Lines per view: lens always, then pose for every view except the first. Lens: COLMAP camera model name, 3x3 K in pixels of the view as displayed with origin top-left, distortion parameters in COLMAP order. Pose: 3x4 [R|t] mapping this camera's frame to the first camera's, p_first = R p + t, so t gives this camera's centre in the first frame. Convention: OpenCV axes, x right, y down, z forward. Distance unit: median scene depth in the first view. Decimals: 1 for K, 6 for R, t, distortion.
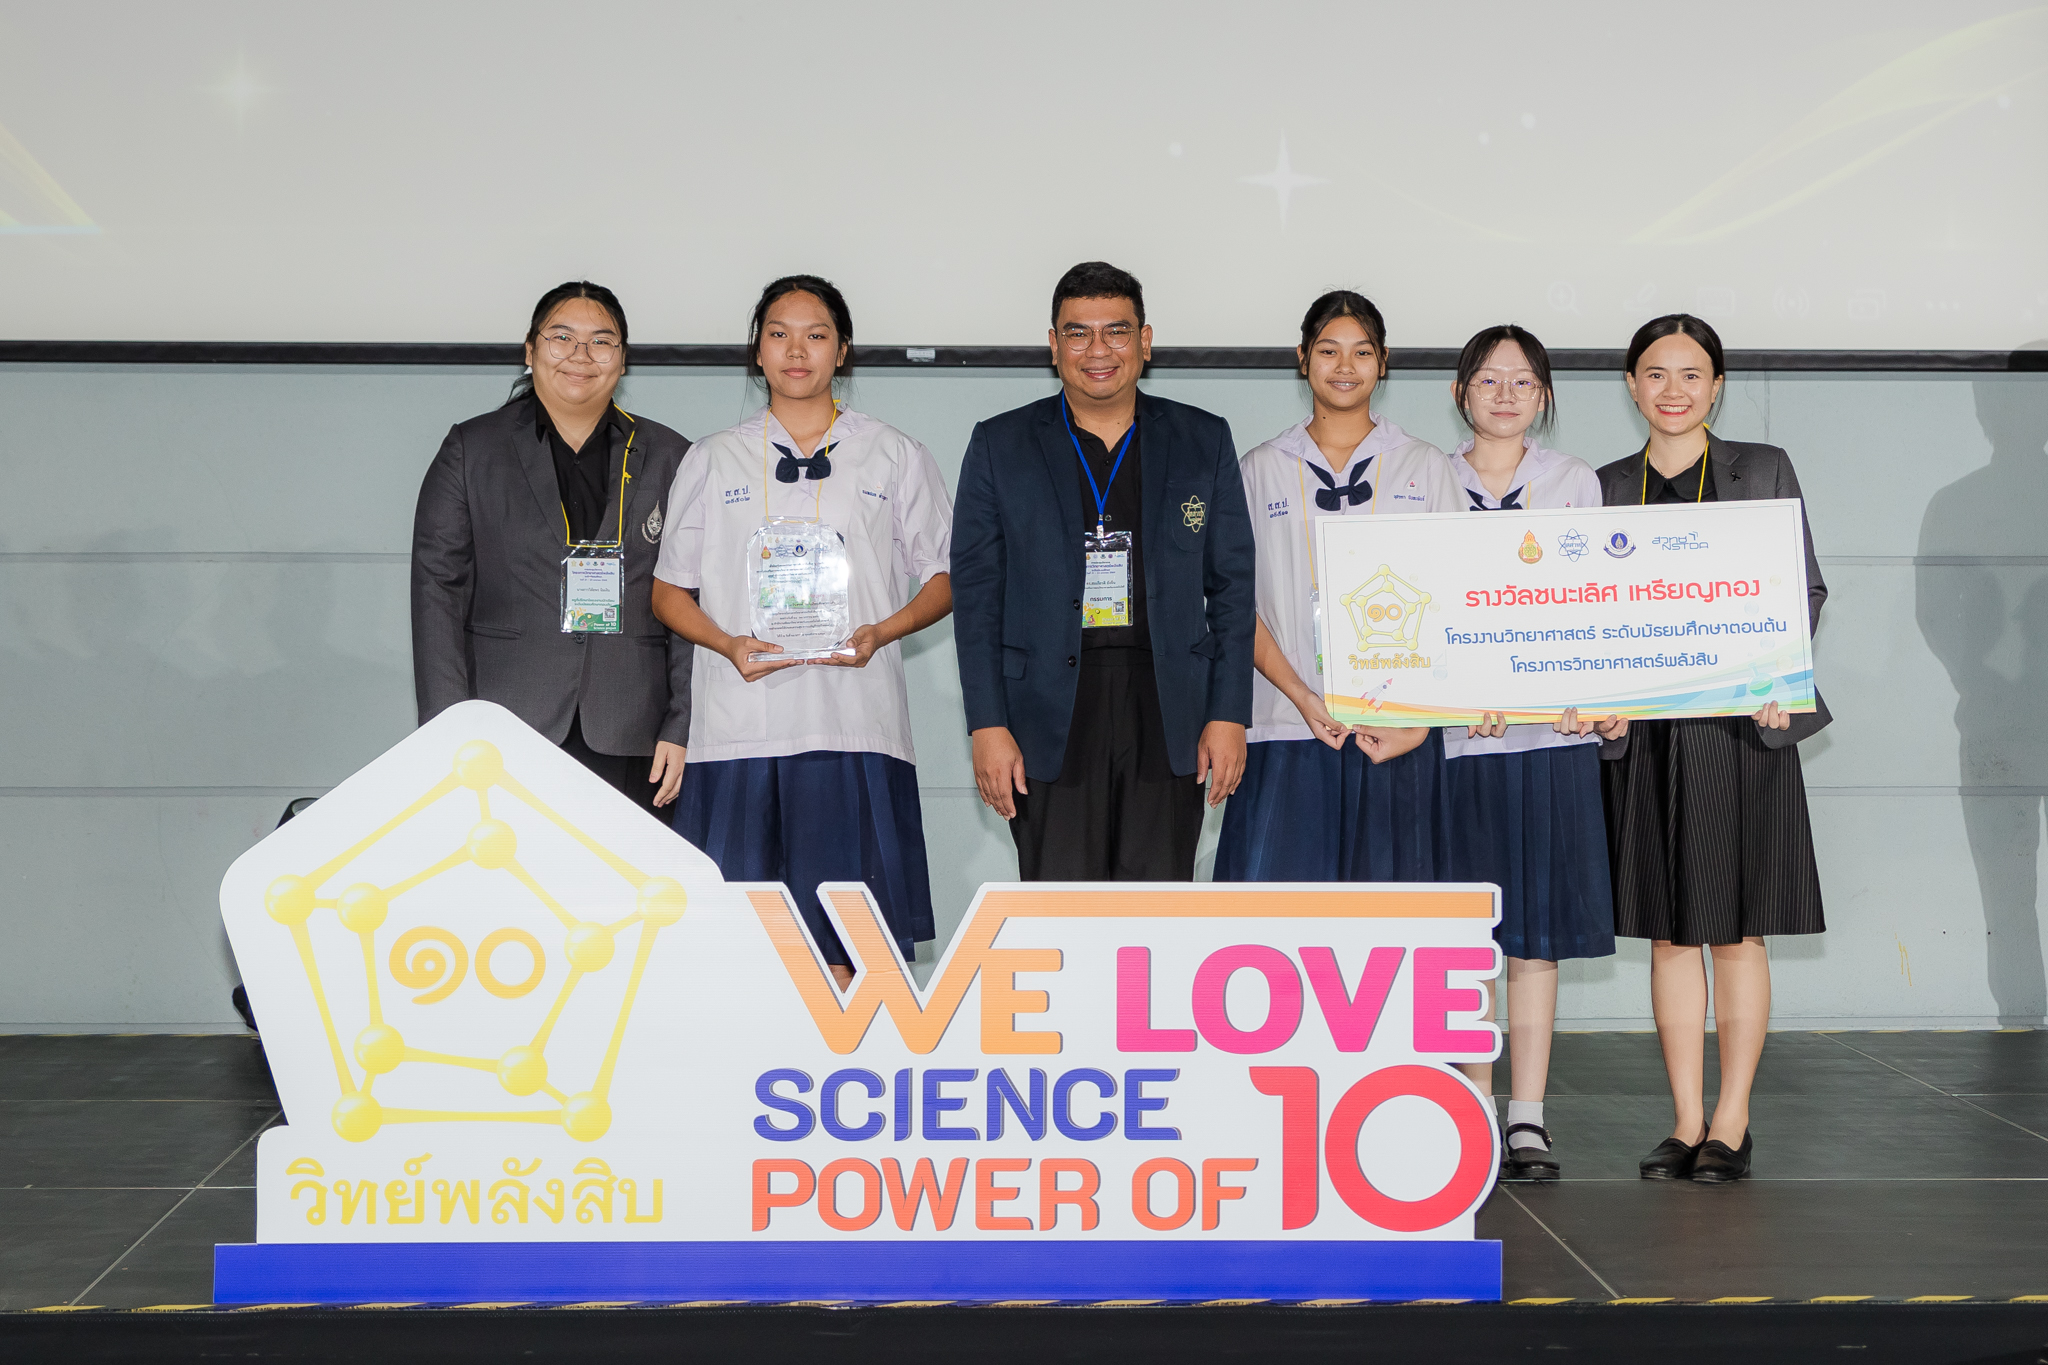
lens RADIAL K [[2418.4, 0, 999.4], [0, 2418.4, 582.6], [0, 0, 1]] dist [-0.014341, 0.000000]
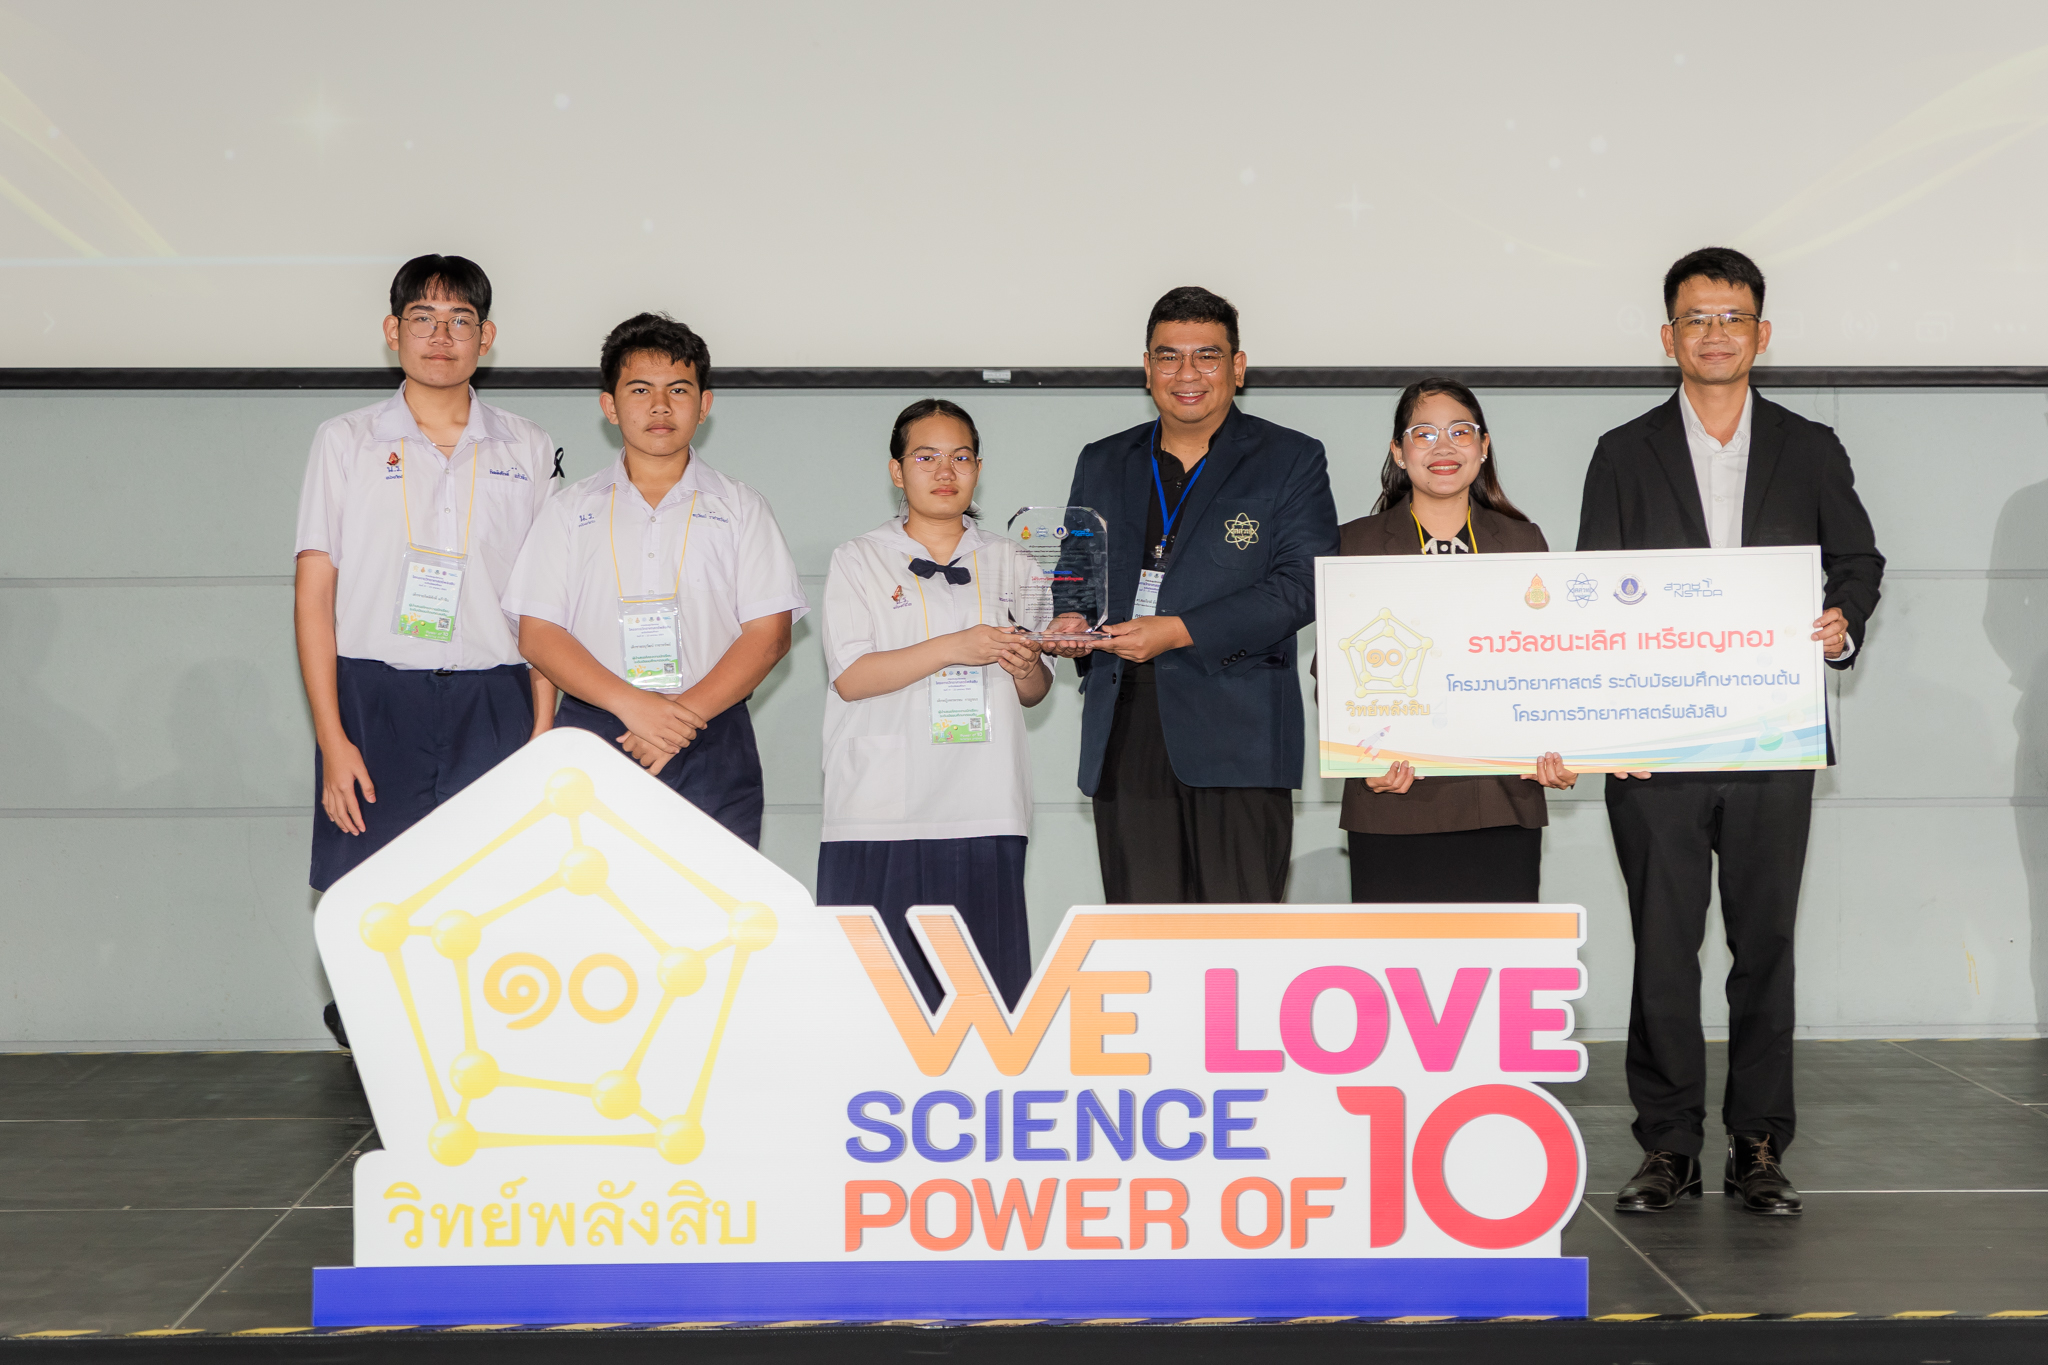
lens RADIAL K [[3346.5, 0, 1026.2], [0, 3346.5, 614.5], [0, 0, 1]] dist [-0.013558, 0.000000]
pose [[0.999979, -0.006148, -0.002080, -0.021922], [0.006183, 0.999828, 0.017467, -0.021890], [0.001972, -0.017480, 0.999845, -0.393279]]
